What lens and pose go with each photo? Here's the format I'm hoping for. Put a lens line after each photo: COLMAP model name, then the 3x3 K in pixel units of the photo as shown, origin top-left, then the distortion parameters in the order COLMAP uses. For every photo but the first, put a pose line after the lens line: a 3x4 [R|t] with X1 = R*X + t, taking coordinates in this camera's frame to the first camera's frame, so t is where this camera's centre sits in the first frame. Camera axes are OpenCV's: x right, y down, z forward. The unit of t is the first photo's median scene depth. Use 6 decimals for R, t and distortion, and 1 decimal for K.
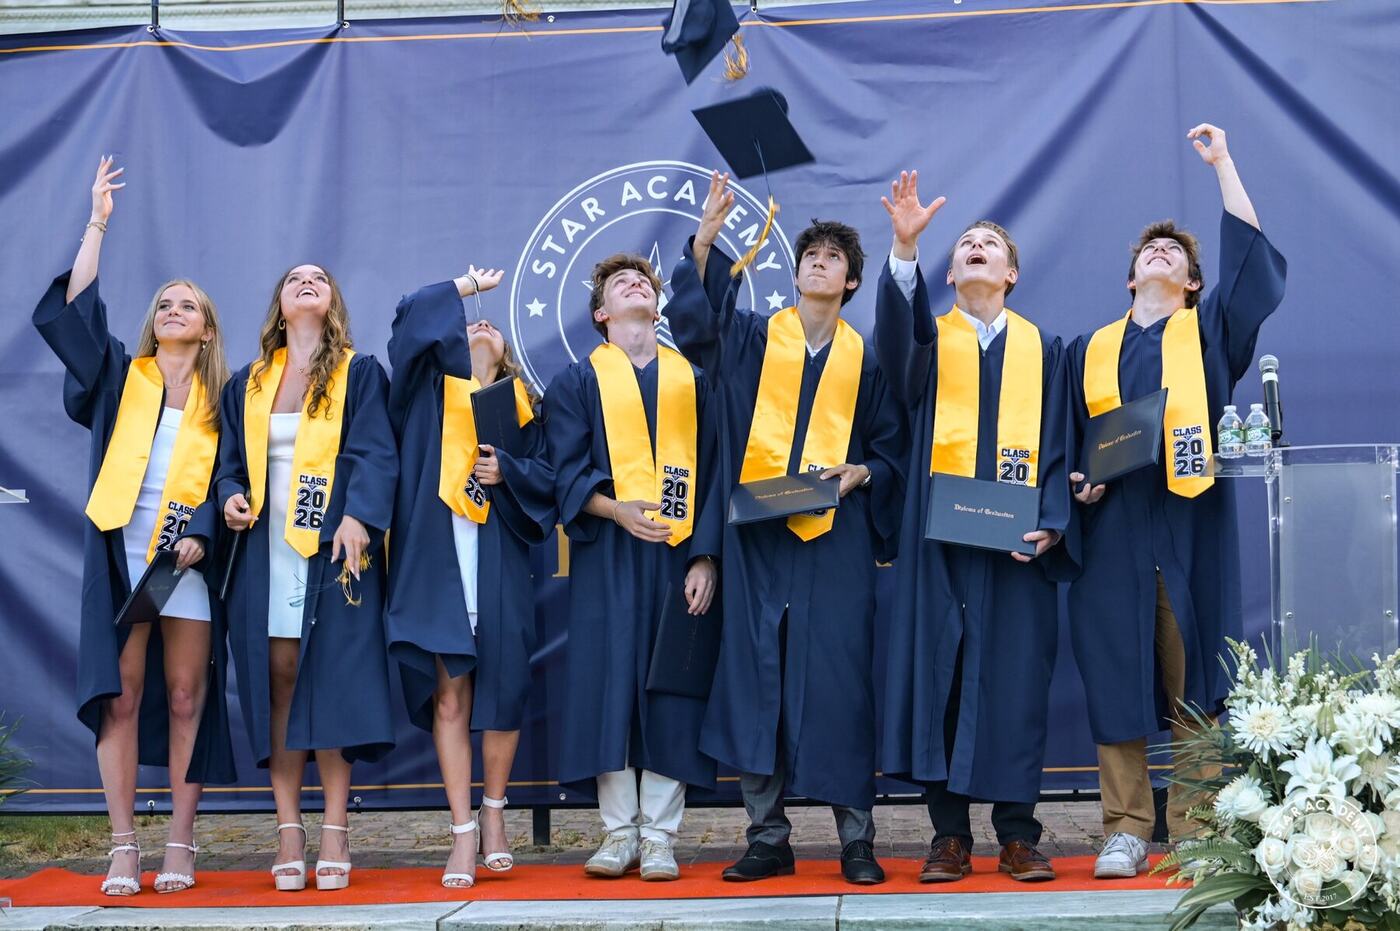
lens RADIAL K [[3023.0, 0, 700.0], [0, 3023.0, 465.5], [0, 0, 1]] dist [-0.006306, -0.099983]
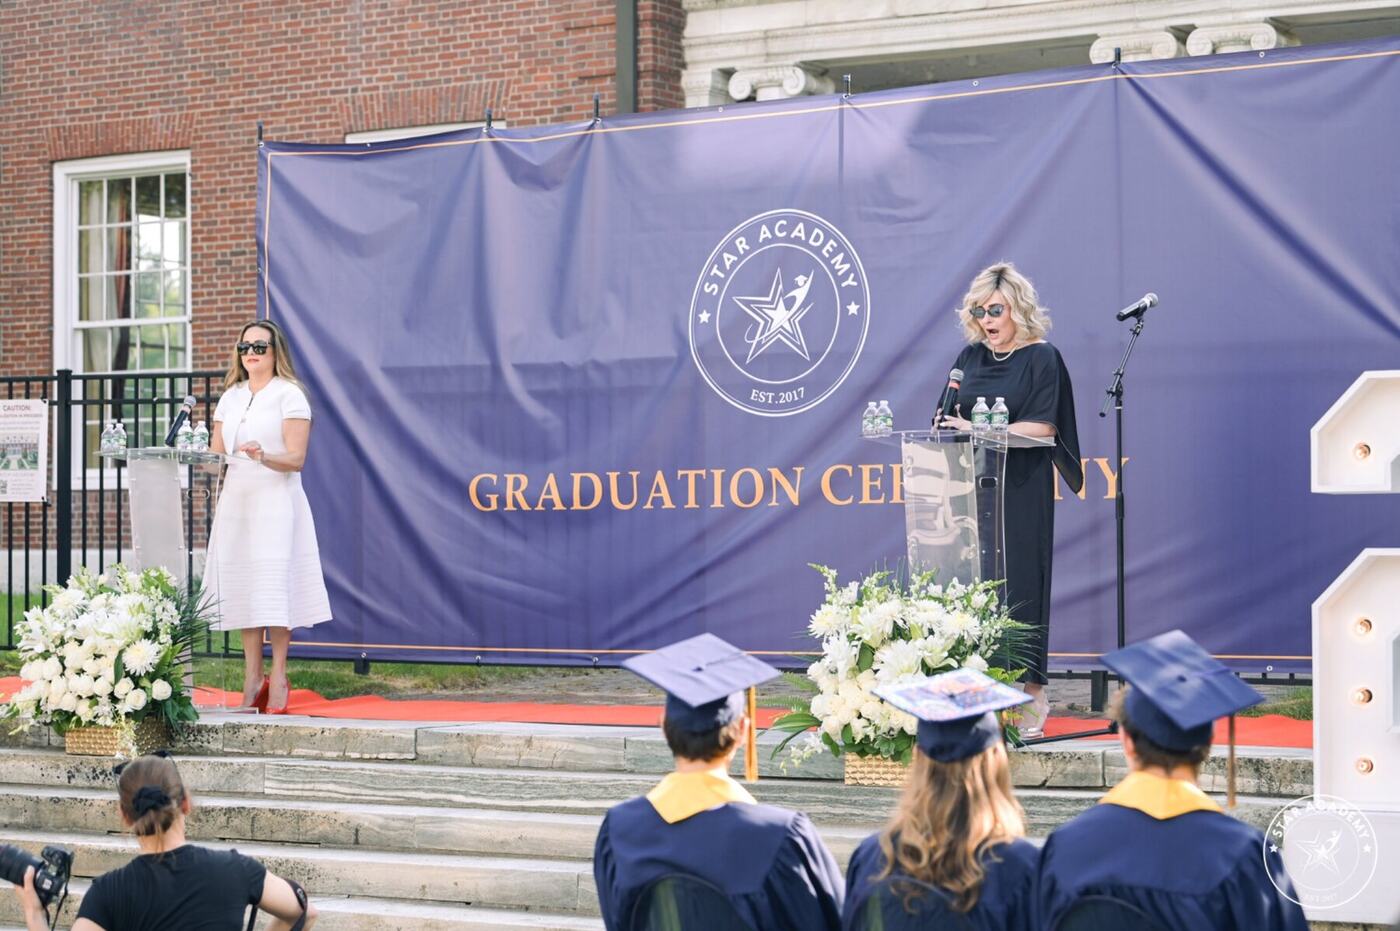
lens RADIAL K [[3039.0, 0, 700.0], [0, 3039.0, 465.5], [0, 0, 1]] dist [-0.081012, -0.124576]
pose [[0.885706, 0.001764, -0.464244, 0.609360], [0.016859, 0.999211, 0.035961, -0.033895], [0.463941, -0.039677, 0.884977, -0.266602]]
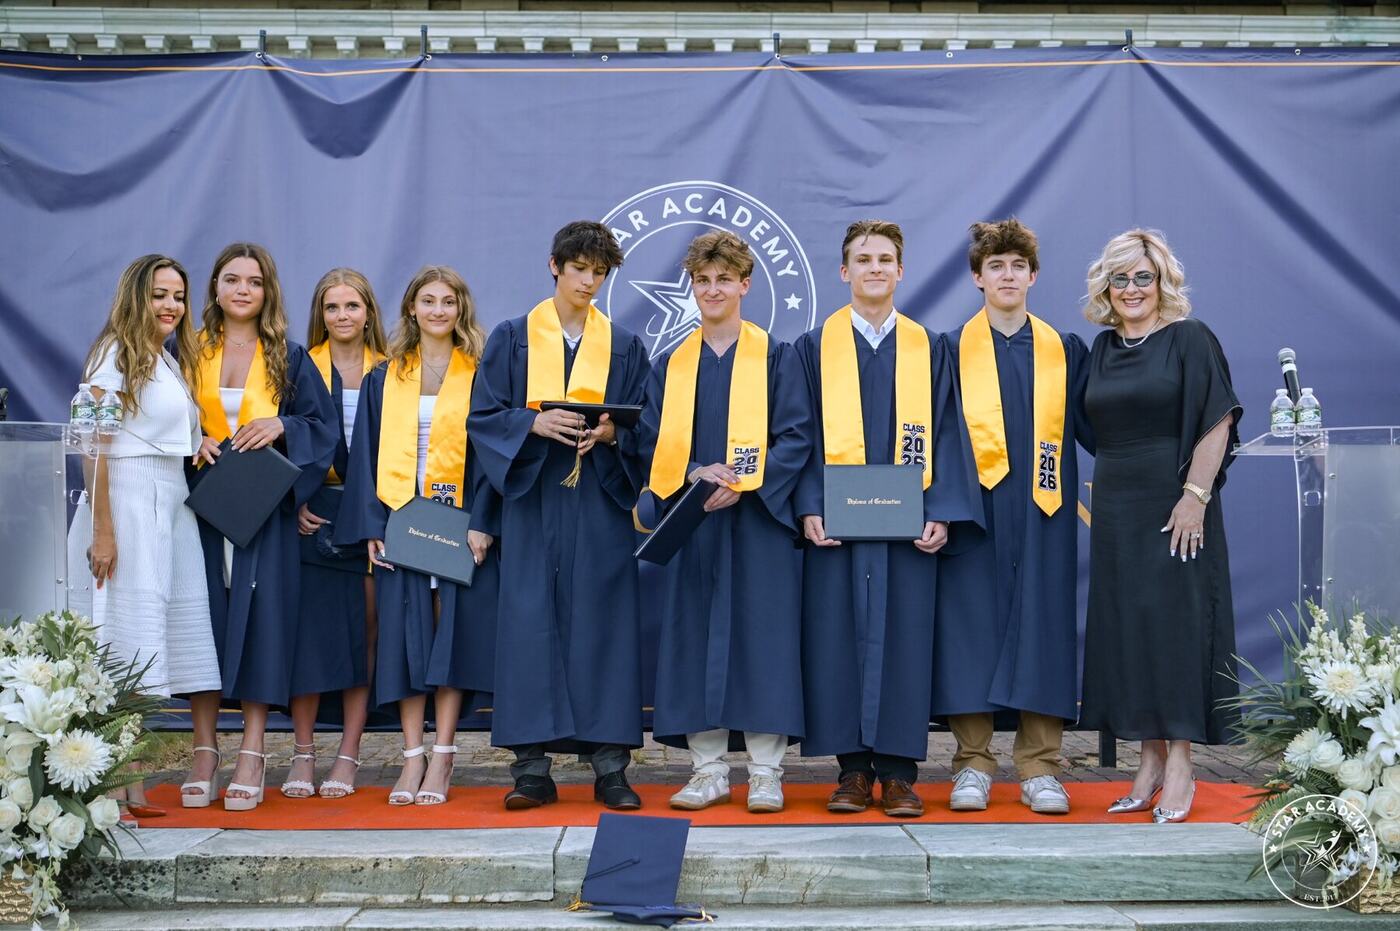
lens RADIAL K [[1971.3, 0, 700.0], [0, 1971.3, 465.5], [0, 0, 1]] dist [-0.014578, 0.028561]
pose [[0.996207, 0.021781, 0.084249, -0.074869], [-0.022068, 0.999753, 0.002474, 0.008382], [-0.084174, -0.004324, 0.996442, 0.234623]]
